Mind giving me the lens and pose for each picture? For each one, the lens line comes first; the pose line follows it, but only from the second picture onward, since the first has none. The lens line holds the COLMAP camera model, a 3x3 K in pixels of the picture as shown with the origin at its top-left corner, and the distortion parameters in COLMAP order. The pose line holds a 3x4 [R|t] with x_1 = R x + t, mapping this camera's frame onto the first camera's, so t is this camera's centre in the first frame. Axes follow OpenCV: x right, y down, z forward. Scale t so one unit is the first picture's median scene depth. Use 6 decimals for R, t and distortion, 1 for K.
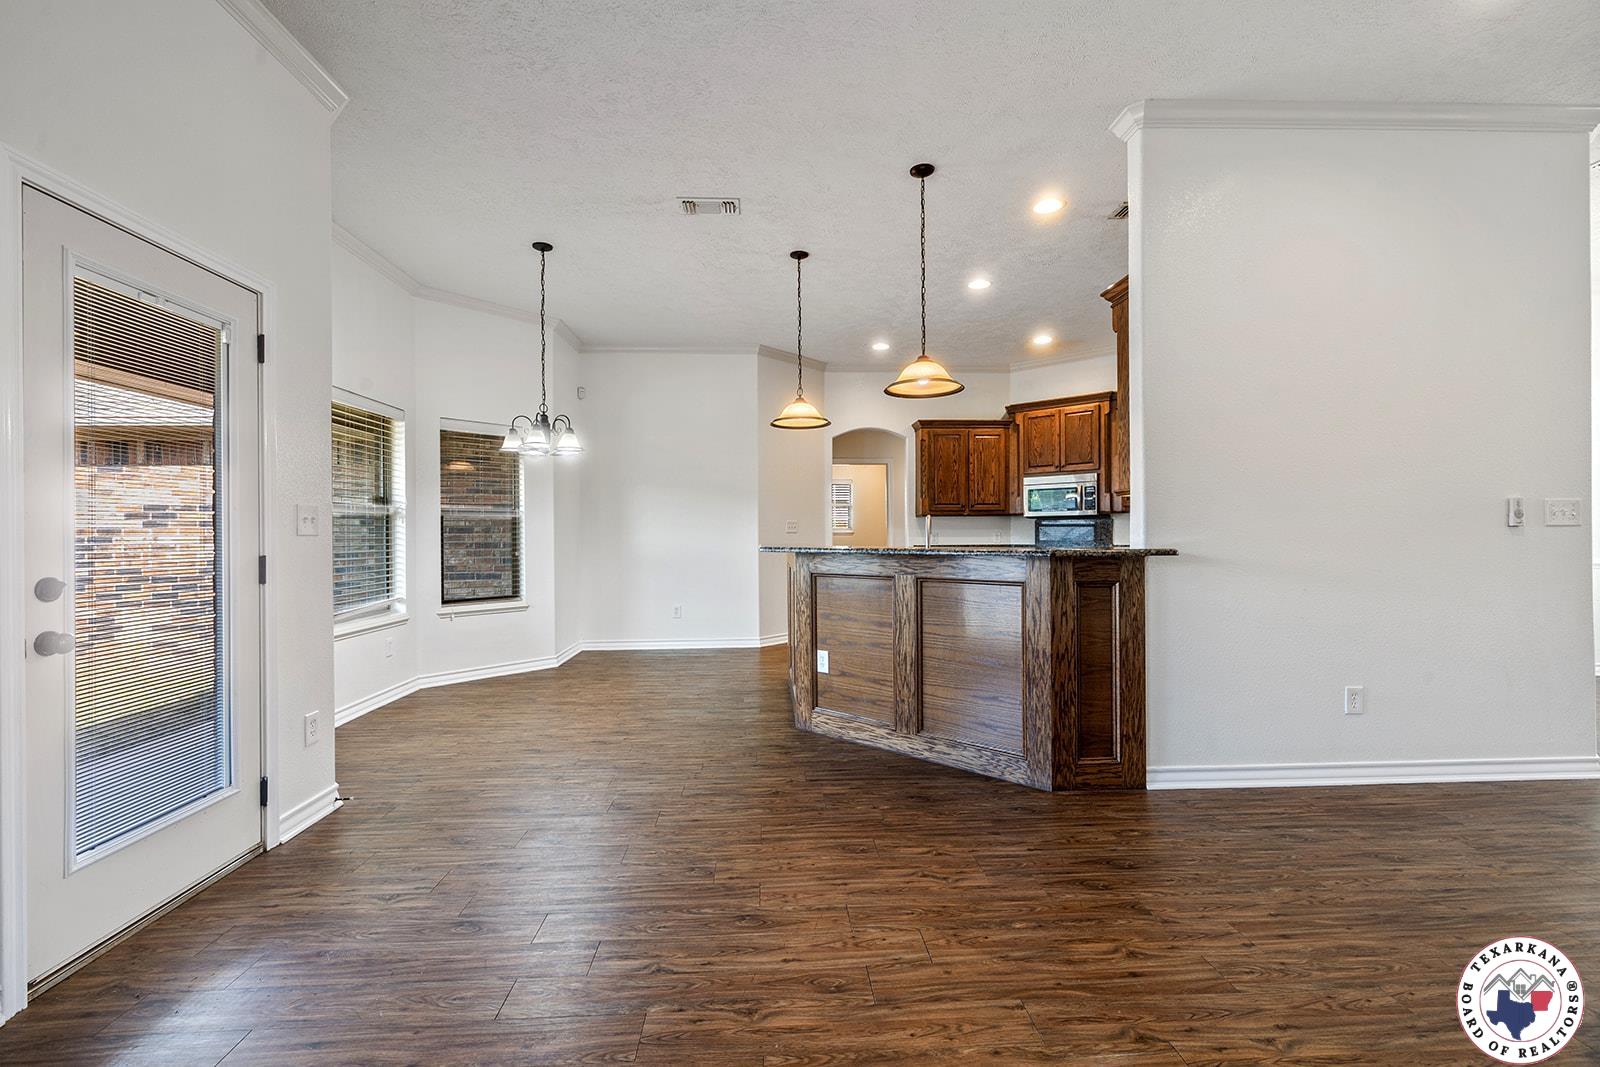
lens RADIAL K [[680.2, 0, 791.5], [0, 680.2, 532.1], [0, 0, 1]] dist [0.000734, 0.000045]
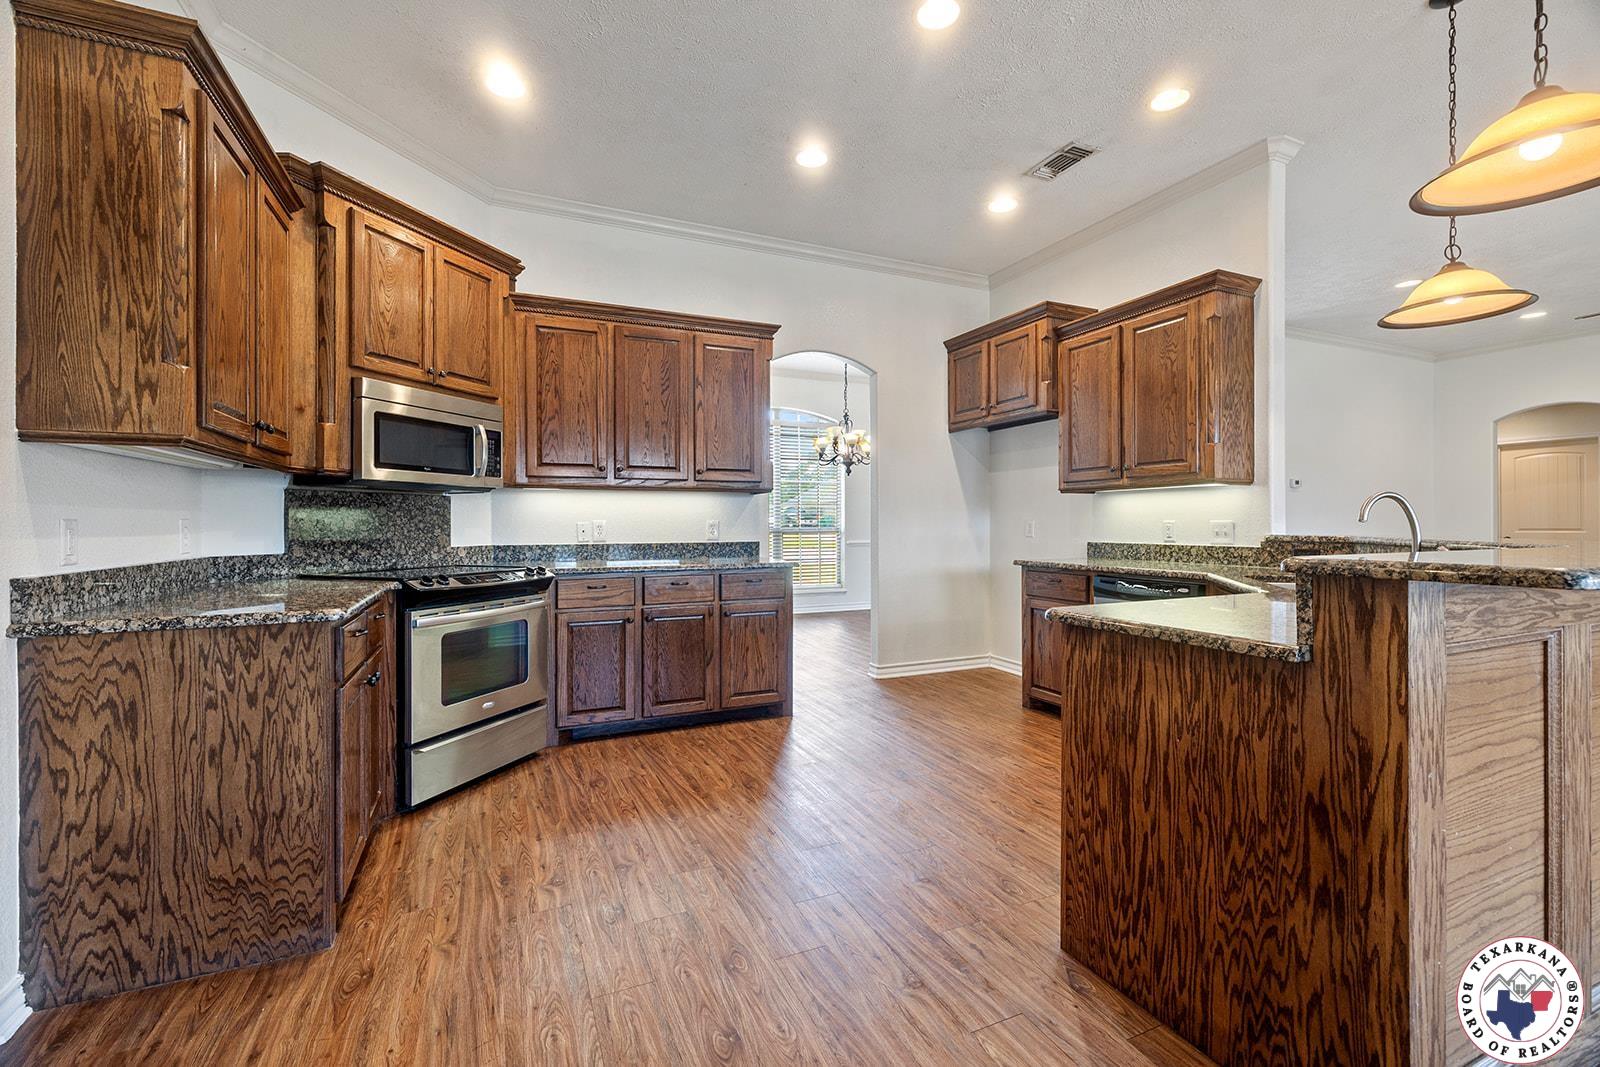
lens RADIAL K [[677.6, 0, 789.7], [0, 677.6, 526.3], [0, 0, 1]] dist [0.000496, 0.000007]
pose [[-0.371218, 0.003690, 0.928538, -0.157886], [0.000490, 0.999993, -0.003778, 0.007922], [-0.928546, -0.000947, -0.371217, 1.493442]]
